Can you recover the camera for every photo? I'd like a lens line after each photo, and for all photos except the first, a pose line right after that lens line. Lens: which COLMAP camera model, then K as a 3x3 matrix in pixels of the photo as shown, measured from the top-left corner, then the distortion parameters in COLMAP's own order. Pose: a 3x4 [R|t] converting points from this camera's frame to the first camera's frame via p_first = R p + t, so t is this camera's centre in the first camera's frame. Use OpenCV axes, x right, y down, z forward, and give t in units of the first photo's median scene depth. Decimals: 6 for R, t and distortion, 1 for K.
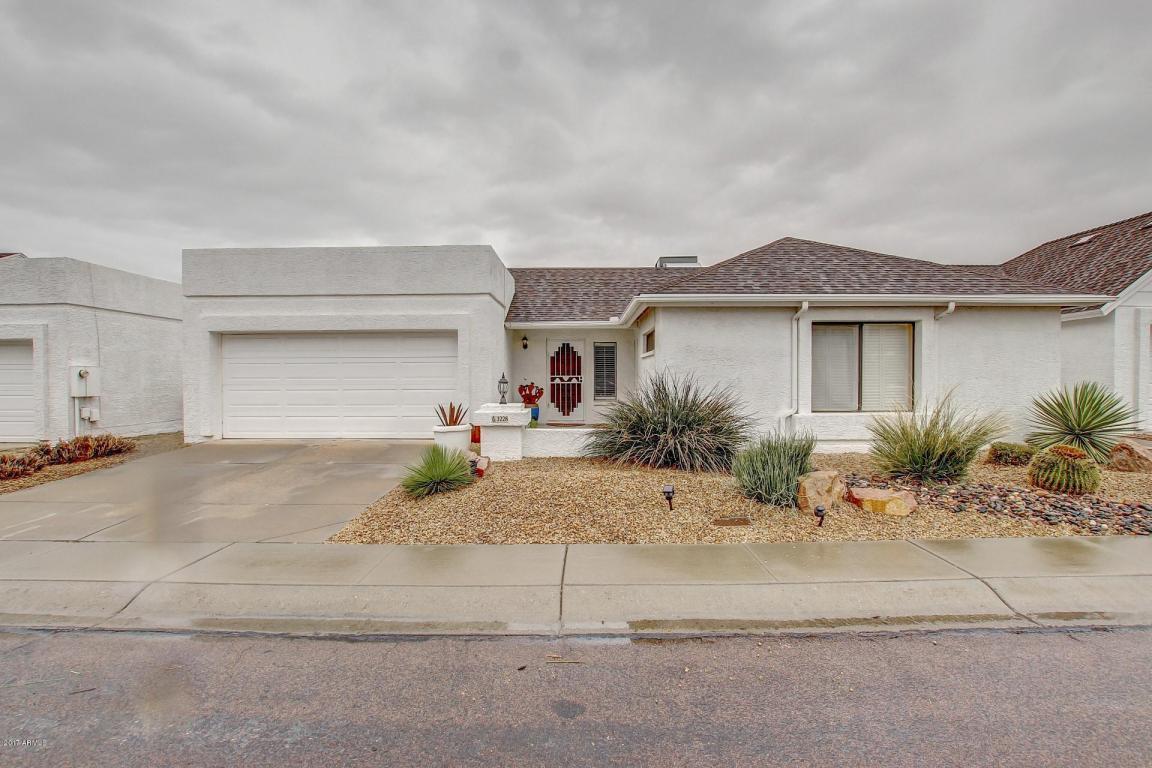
lens RADIAL K [[538.5, 0, 568.3], [0, 538.5, 383.3], [0, 0, 1]] dist [-0.019380, -0.000214]
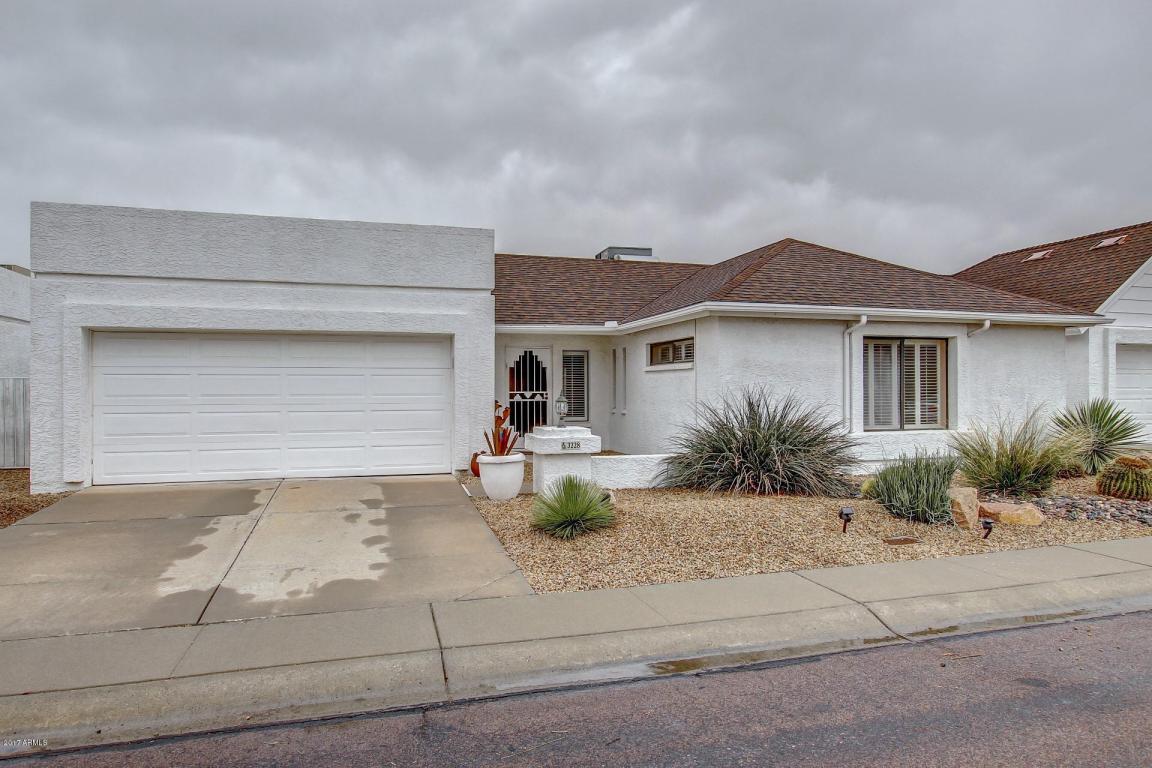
lens RADIAL K [[703.7, 0, 603.9], [0, 703.7, 391.4], [0, 0, 1]] dist [0.000032, -0.000703]
pose [[0.954935, 0.000101, 0.296814, -0.302362], [0.003046, 0.999944, -0.010140, -0.004796], [-0.296799, 0.010587, 0.954881, -0.045477]]
